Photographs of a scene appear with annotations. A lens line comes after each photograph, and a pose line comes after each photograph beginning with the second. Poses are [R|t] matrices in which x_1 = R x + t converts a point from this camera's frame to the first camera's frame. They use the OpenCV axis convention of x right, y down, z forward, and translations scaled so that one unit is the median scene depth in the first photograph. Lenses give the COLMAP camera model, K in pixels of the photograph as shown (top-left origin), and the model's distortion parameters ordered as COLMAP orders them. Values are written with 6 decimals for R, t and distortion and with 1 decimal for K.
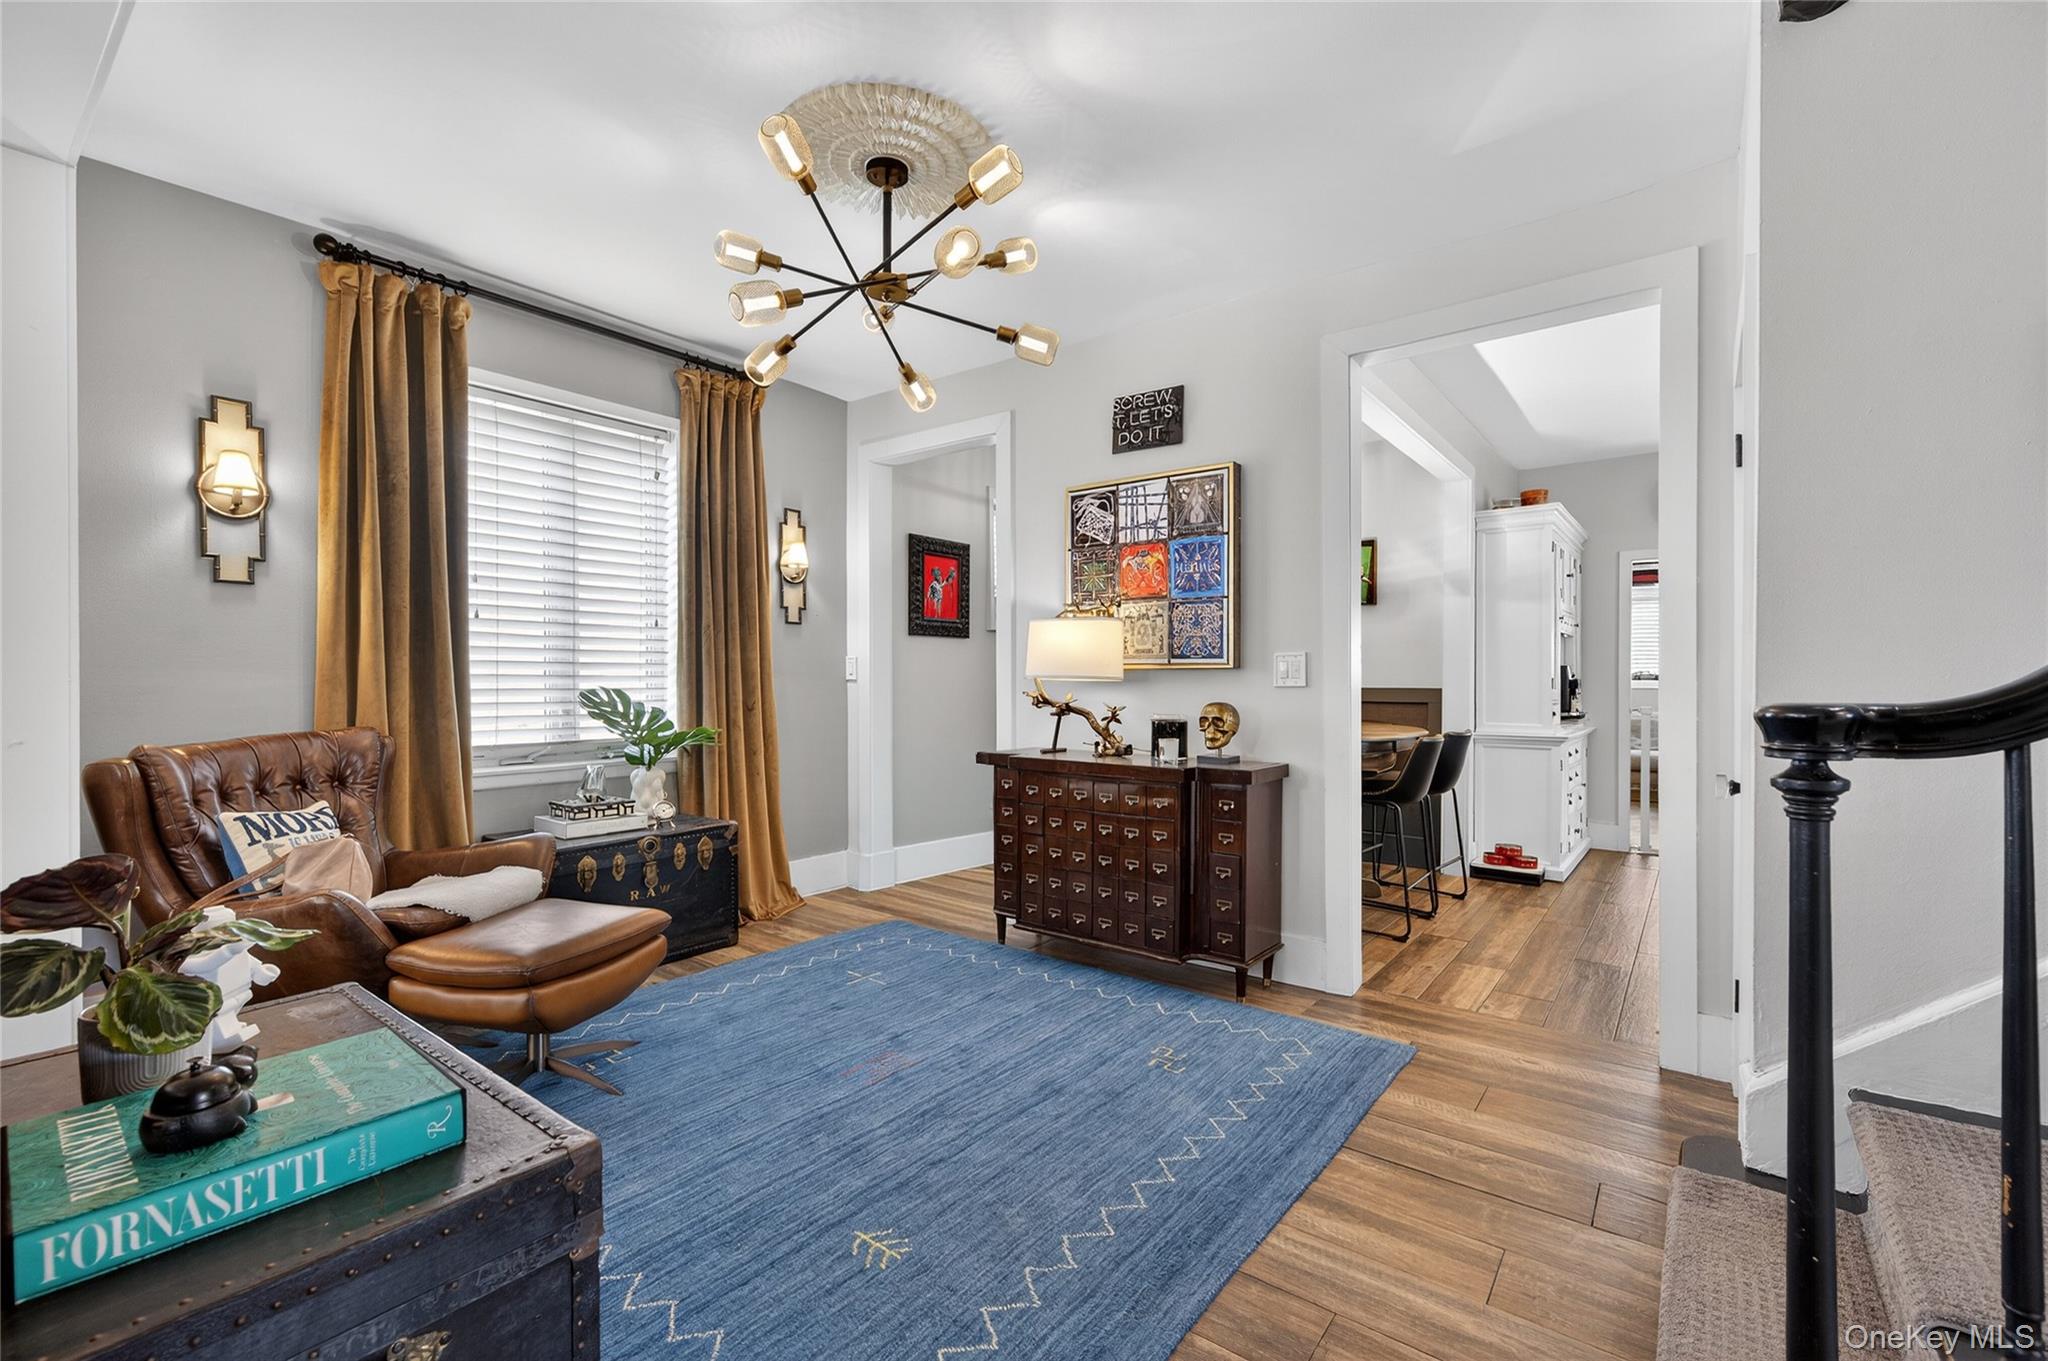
lens RADIAL K [[871.7, 0, 1041.0], [0, 871.7, 682.4], [0, 0, 1]] dist [0.000189, 0.000041]
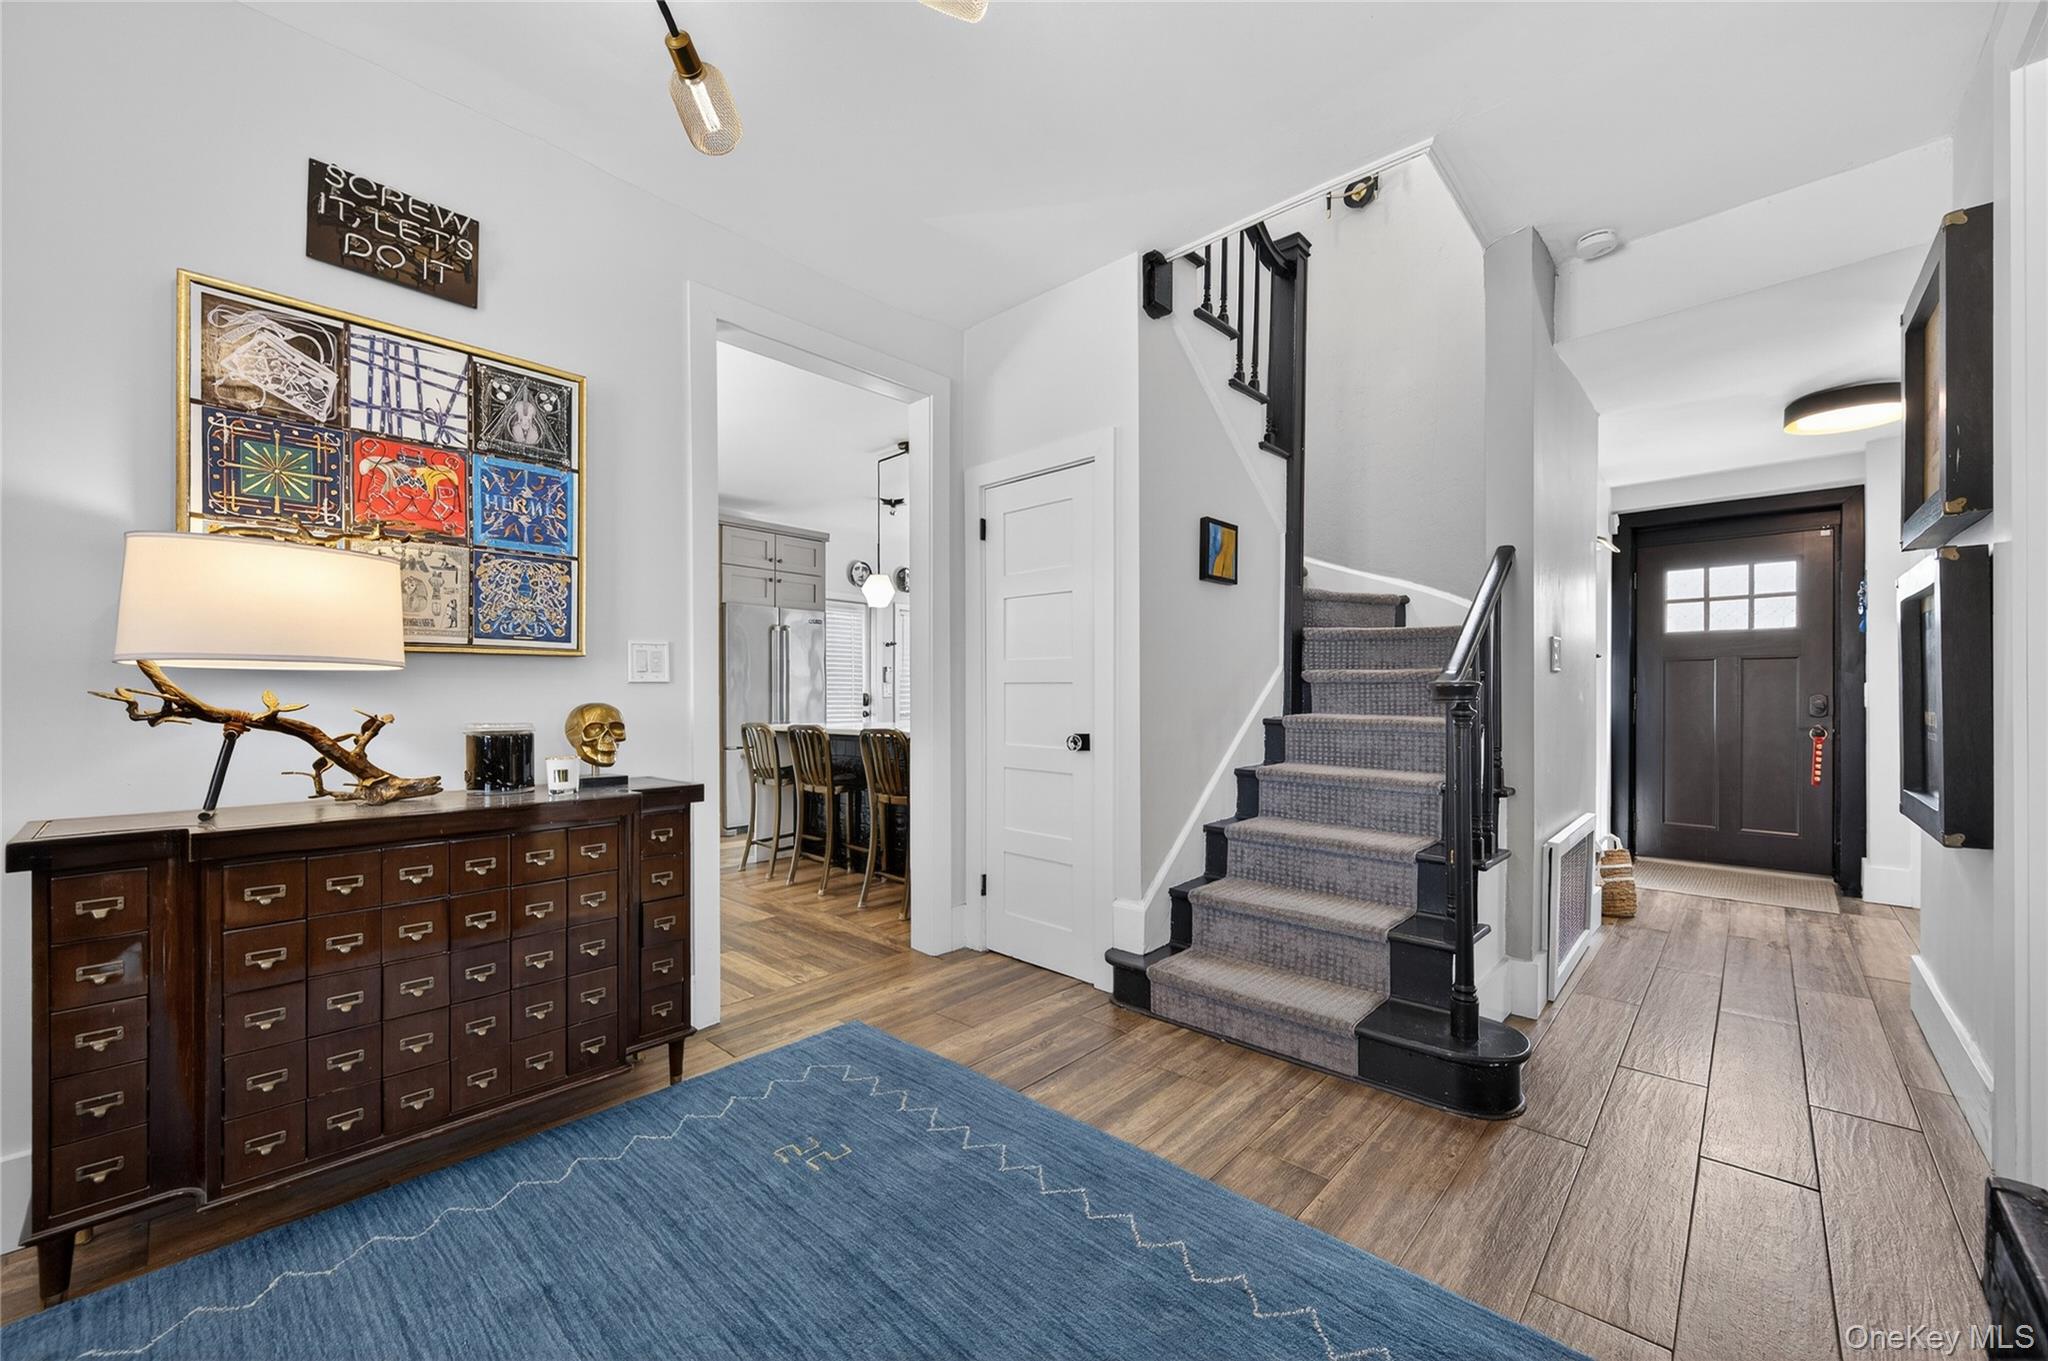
lens RADIAL K [[796.0, 0, 1023.9], [0, 796.0, 691.3], [0, 0, 1]] dist [0.000646, -0.000069]
pose [[0.096150, 0.000443, 0.995367, -0.402709], [0.004062, 0.999991, -0.000838, 0.014536], [-0.995359, 0.004124, 0.096147, 0.545296]]
